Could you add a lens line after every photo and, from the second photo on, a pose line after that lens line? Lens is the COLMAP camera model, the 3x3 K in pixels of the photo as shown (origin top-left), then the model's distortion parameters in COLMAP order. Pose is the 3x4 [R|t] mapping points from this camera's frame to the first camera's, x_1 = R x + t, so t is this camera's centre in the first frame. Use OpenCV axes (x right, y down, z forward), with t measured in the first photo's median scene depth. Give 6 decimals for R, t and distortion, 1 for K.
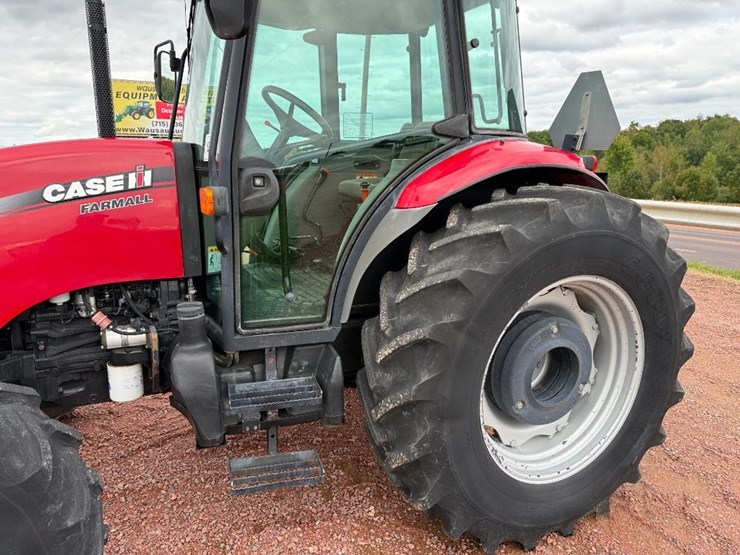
lens RADIAL K [[519.1, 0, 372.4], [0, 519.1, 282.3], [0, 0, 1]] dist [0.066350, -0.095236]
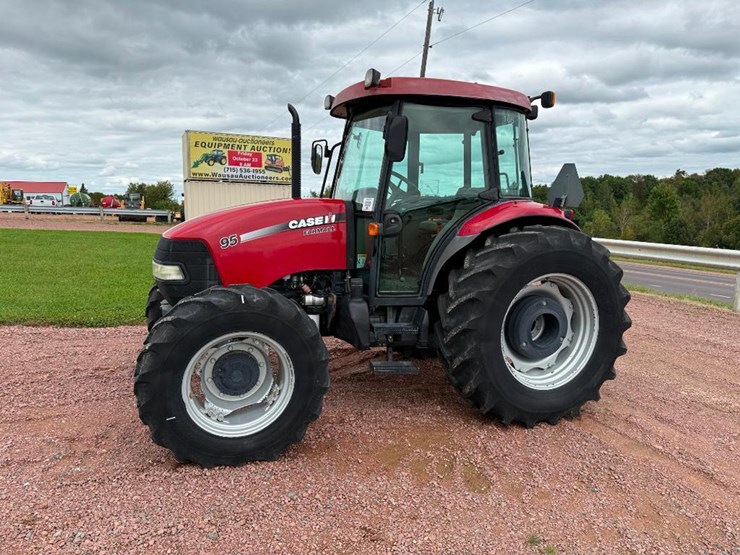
lens RADIAL K [[514.4, 0, 367.1], [0, 514.4, 279.8], [0, 0, 1]] dist [0.126930, -0.219406]
pose [[0.996193, 0.029732, -0.081952, -0.126846], [-0.036387, 0.996054, -0.080949, 0.183401], [0.079221, 0.083623, 0.993343, -0.895956]]
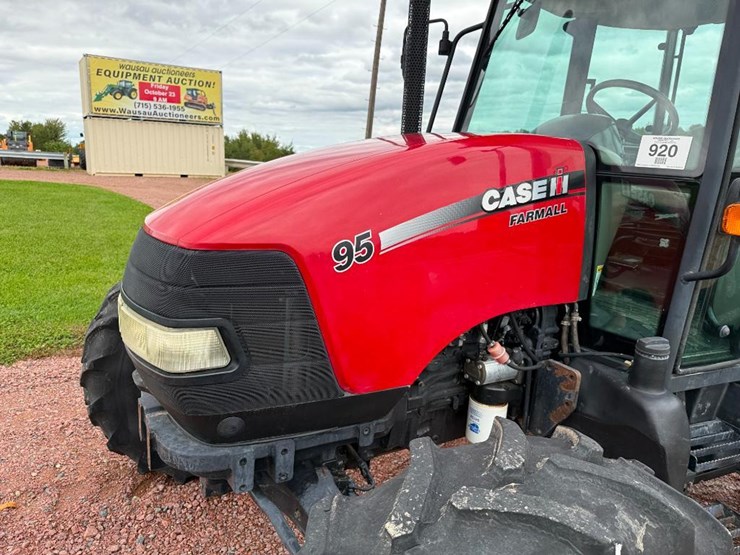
lens RADIAL K [[523.8, 0, 370.0], [0, 523.8, 277.5], [0, 0, 1]] dist [0.029550, -0.039454]
pose [[0.996305, 0.024002, 0.082459, -0.775543], [-0.024329, 0.999700, 0.002961, -0.043492], [-0.082363, -0.004956, 0.996590, 0.184424]]
